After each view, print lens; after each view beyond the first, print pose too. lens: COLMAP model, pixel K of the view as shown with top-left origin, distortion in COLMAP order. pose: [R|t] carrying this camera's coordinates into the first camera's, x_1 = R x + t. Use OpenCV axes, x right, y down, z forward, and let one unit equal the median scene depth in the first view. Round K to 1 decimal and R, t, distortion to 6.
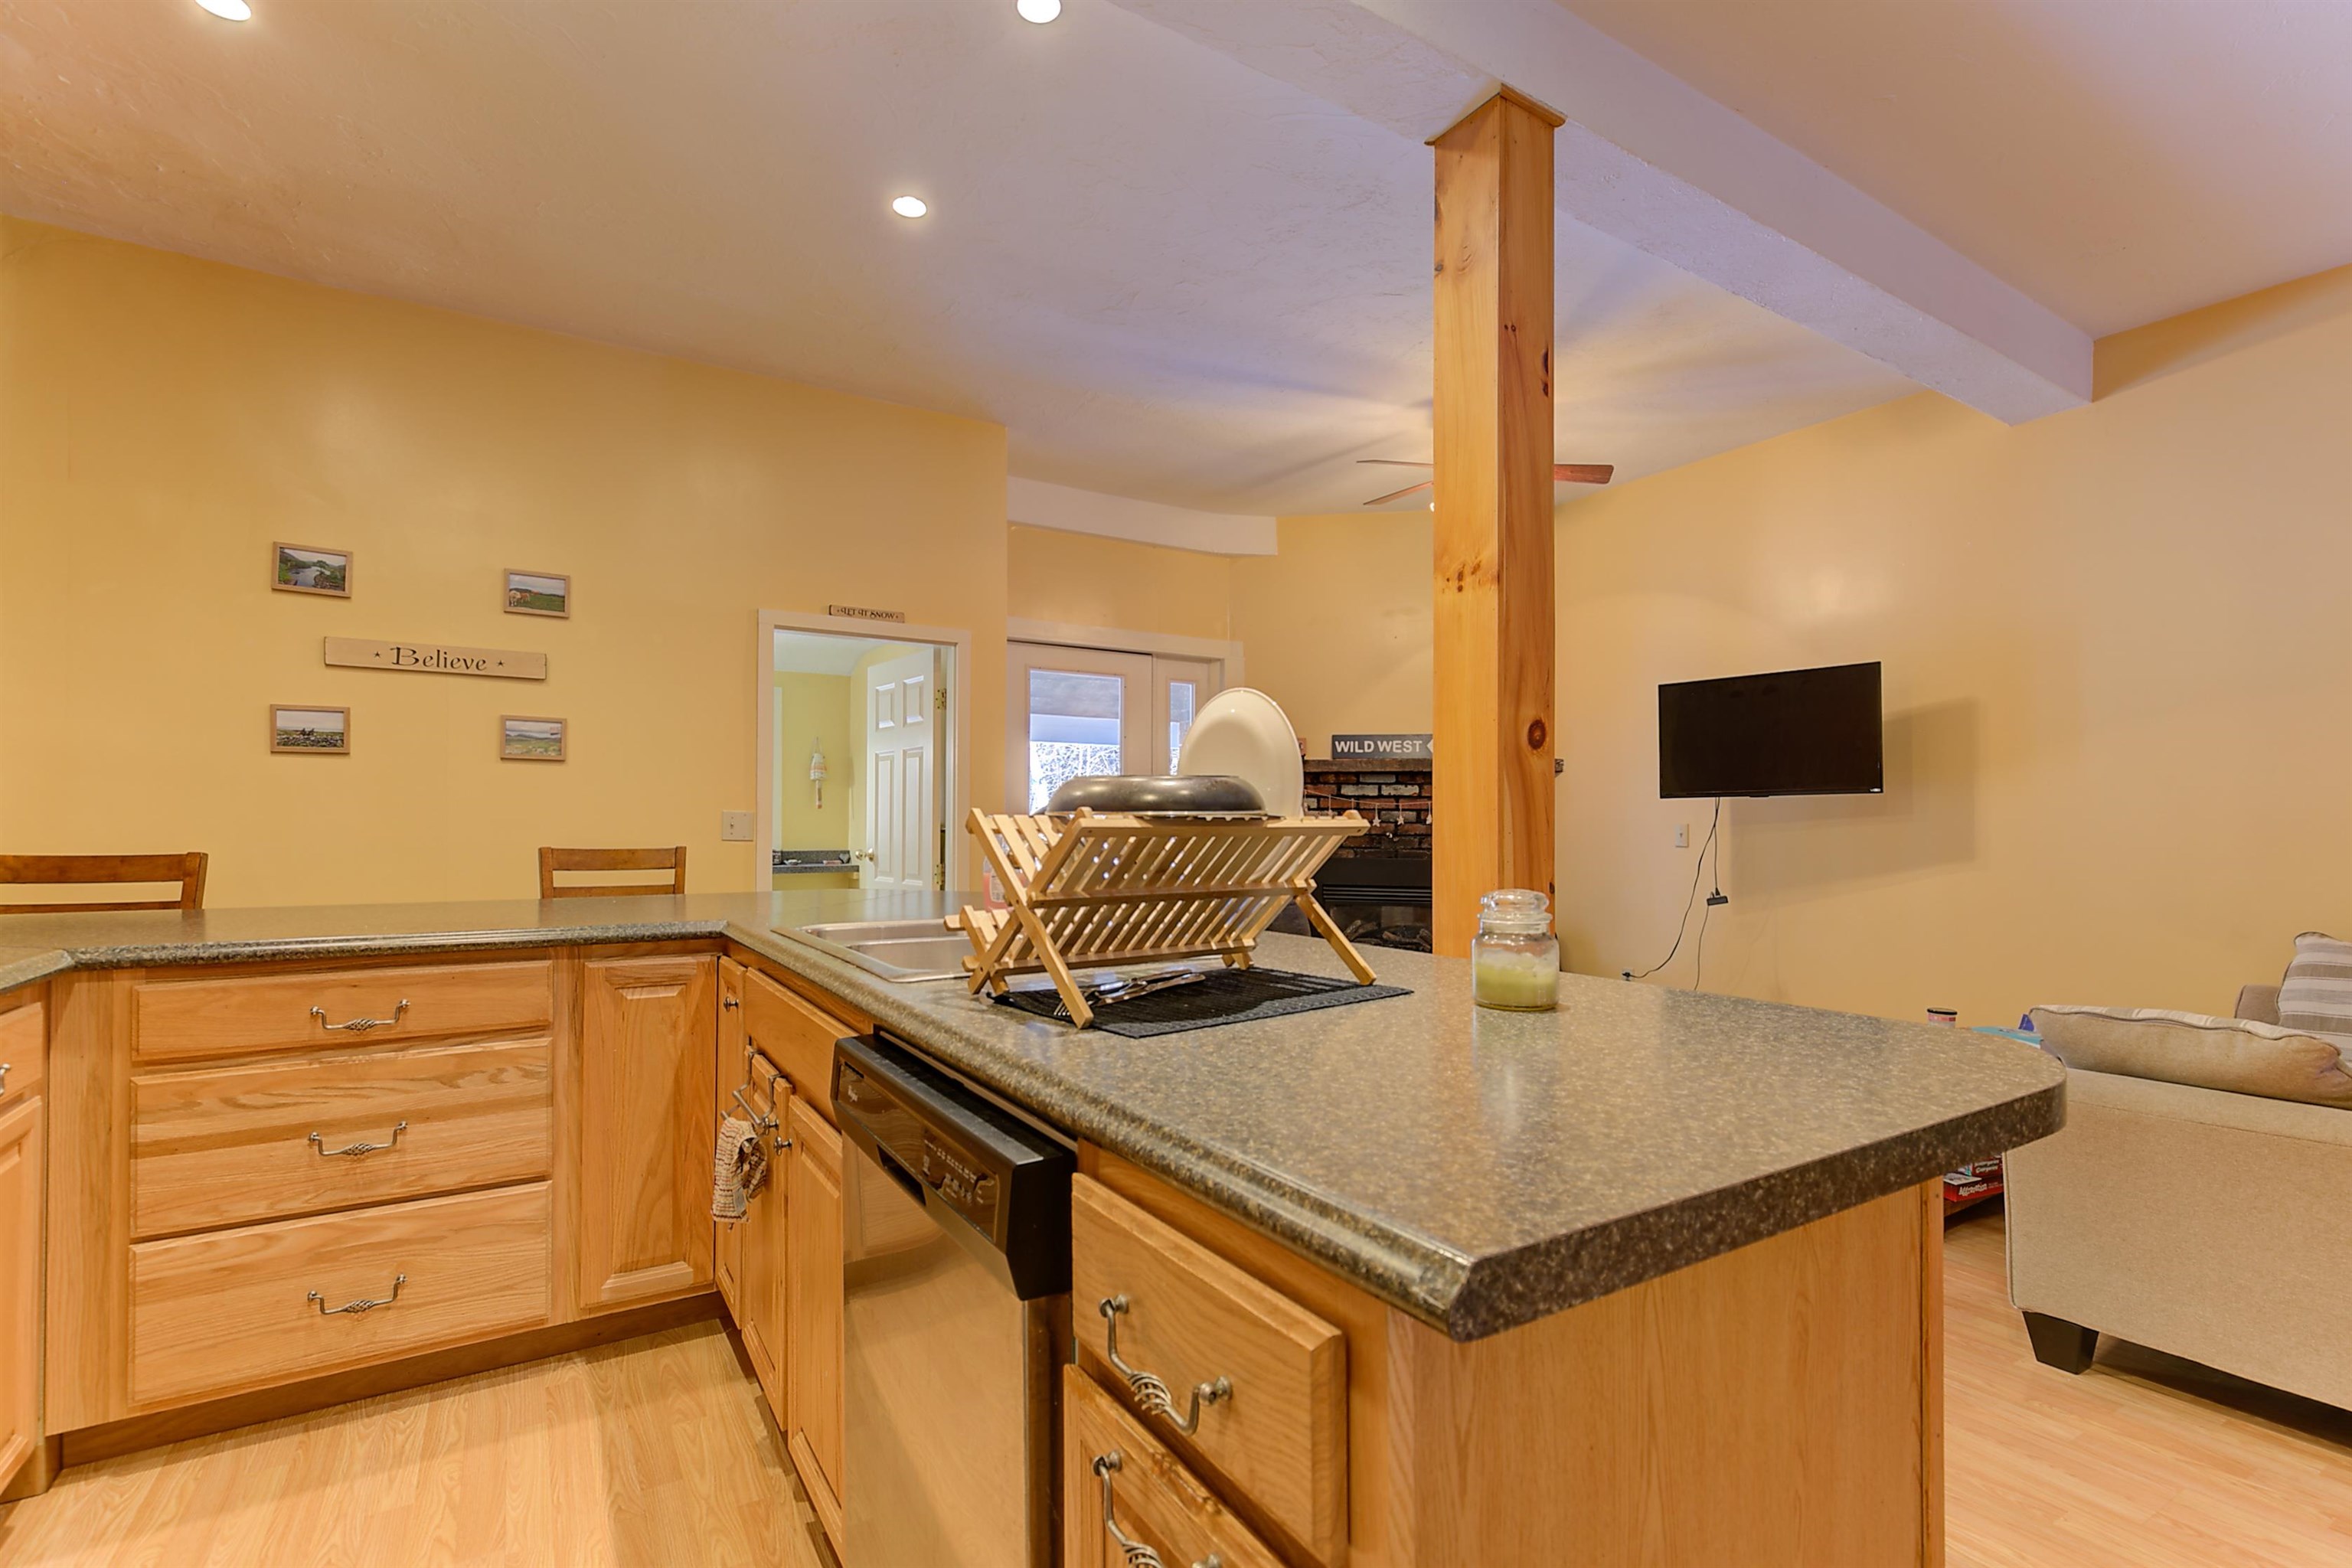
lens RADIAL K [[1082.0, 0, 1180.8], [0, 1082.0, 810.6], [0, 0, 1]] dist [-0.001940, 0.000726]
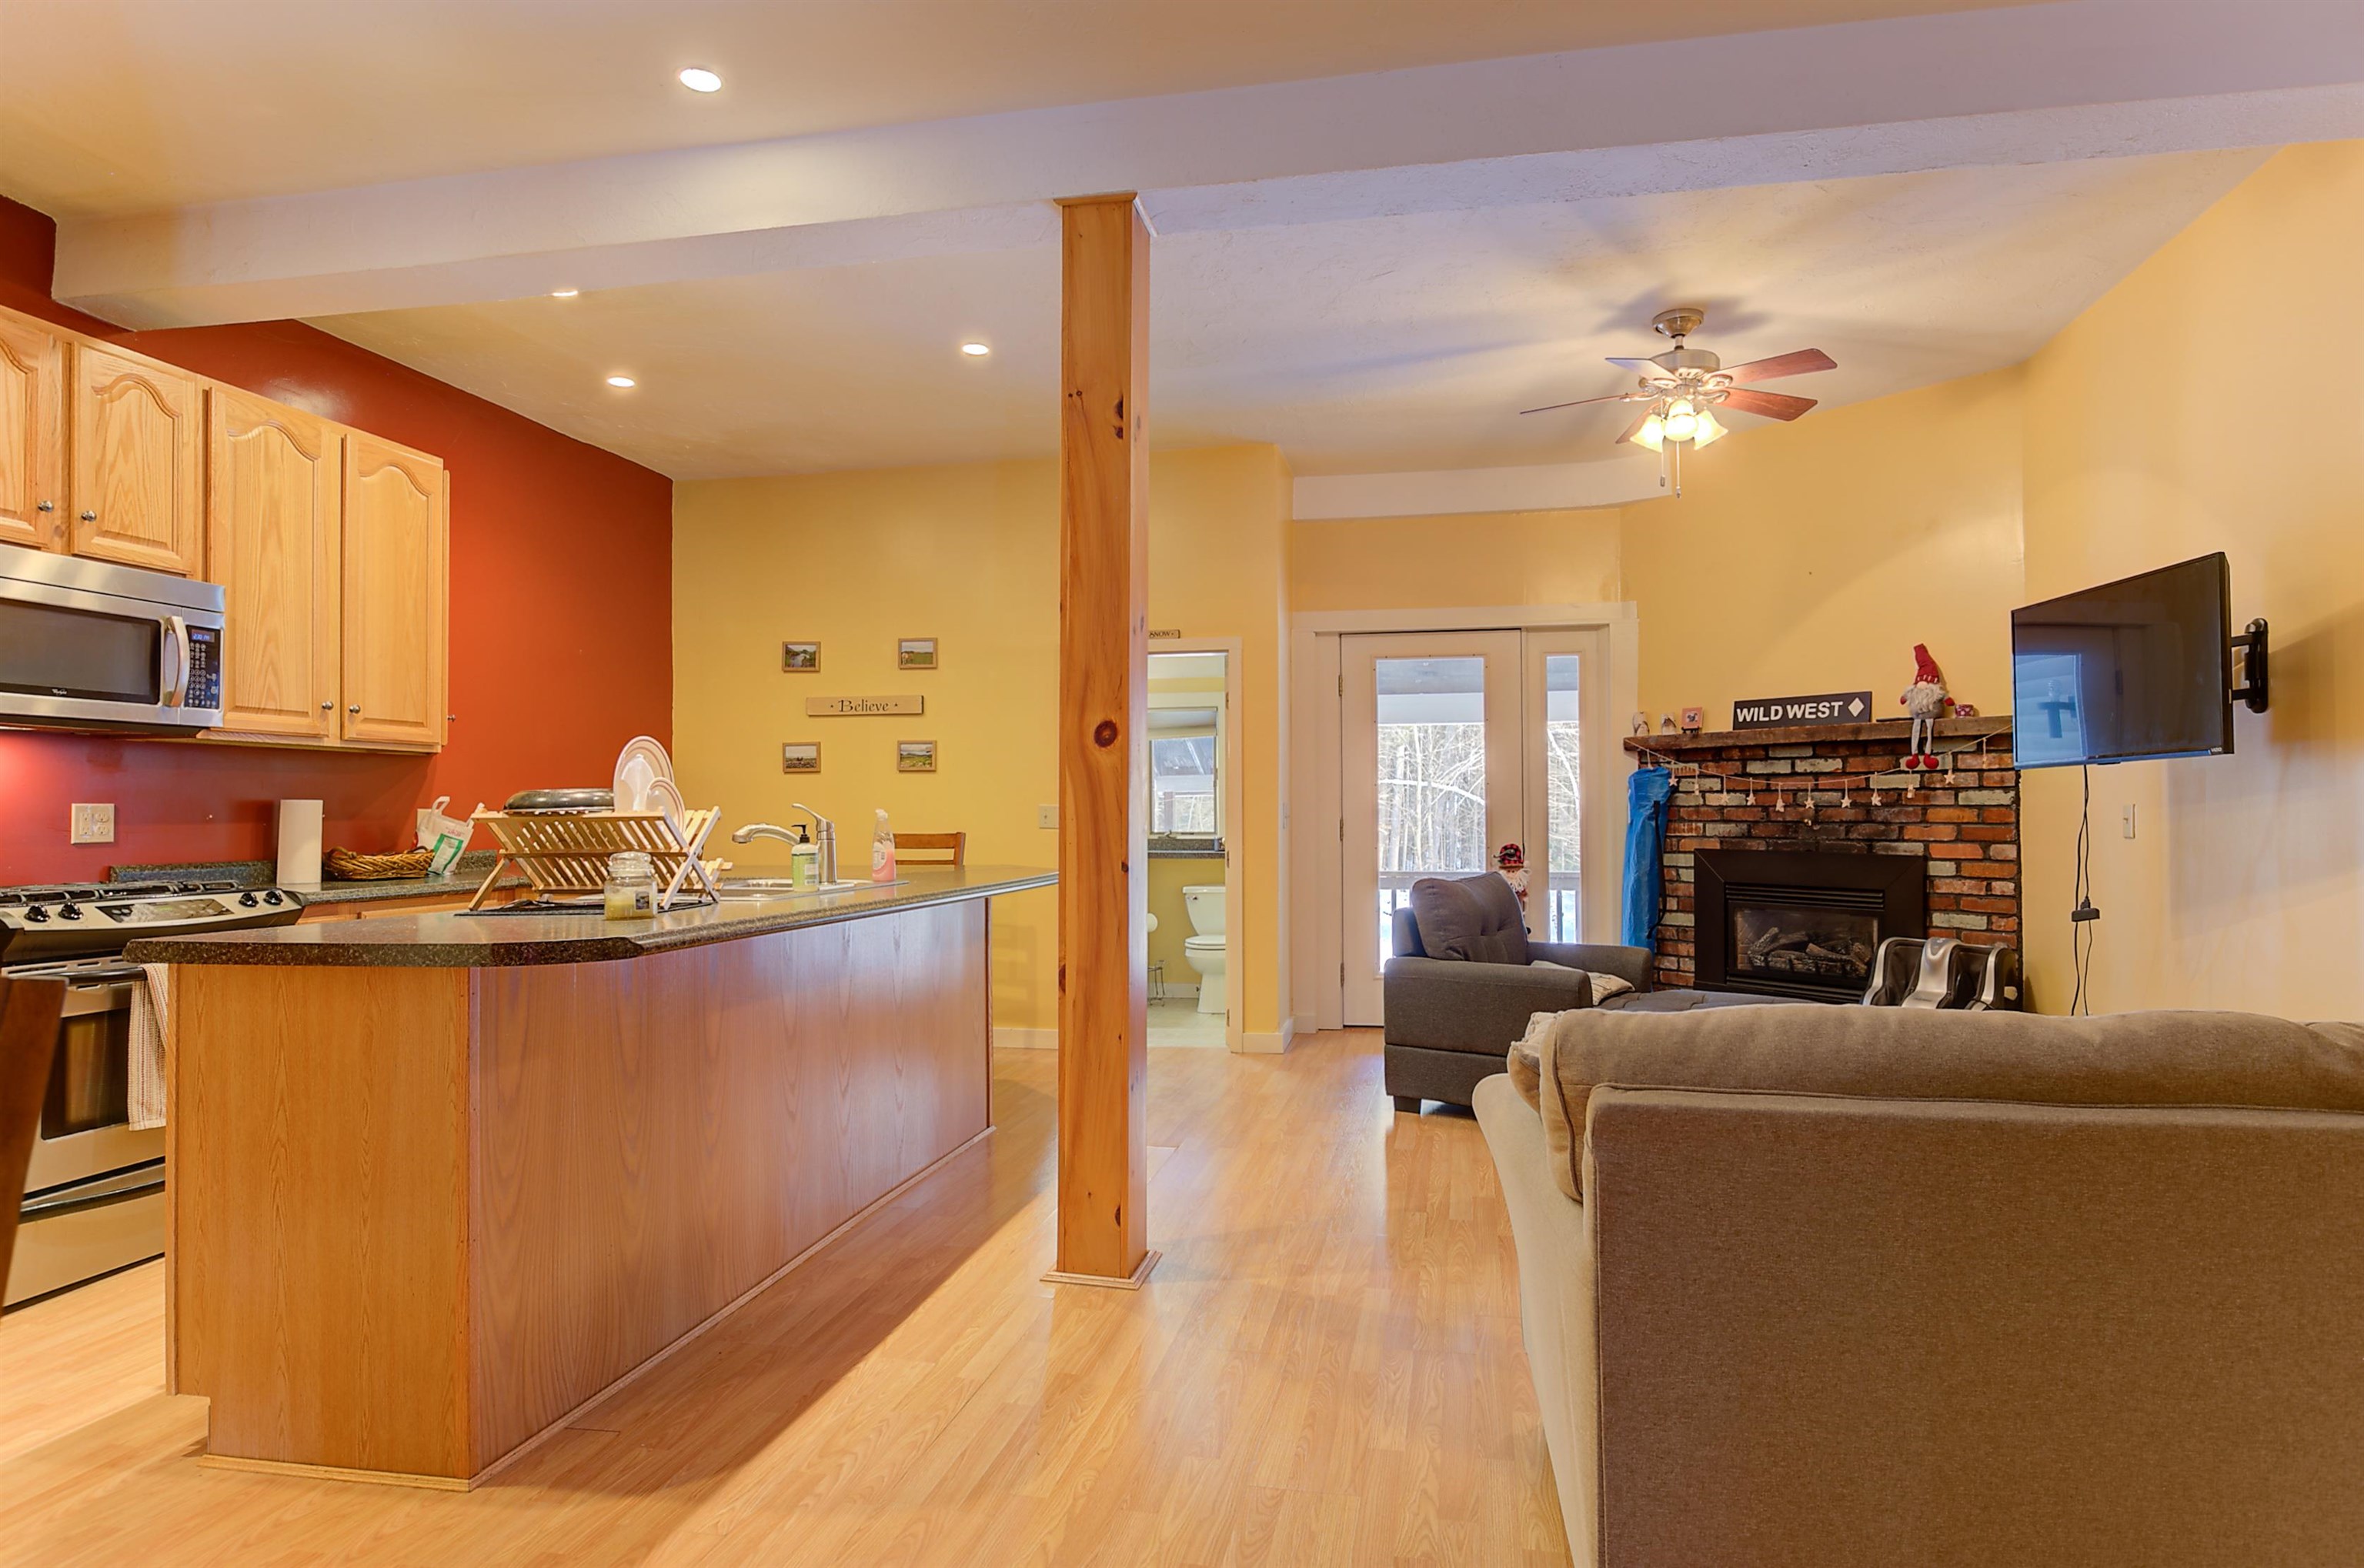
lens RADIAL K [[1265.3, 0, 1234.5], [0, 1265.3, 790.2], [0, 0, 1]] dist [-0.005920, 0.001505]
pose [[0.740939, -0.020466, -0.671260, 1.122857], [0.016622, 0.999788, -0.012134, 0.007273], [0.671366, -0.002167, 0.741122, 0.071802]]
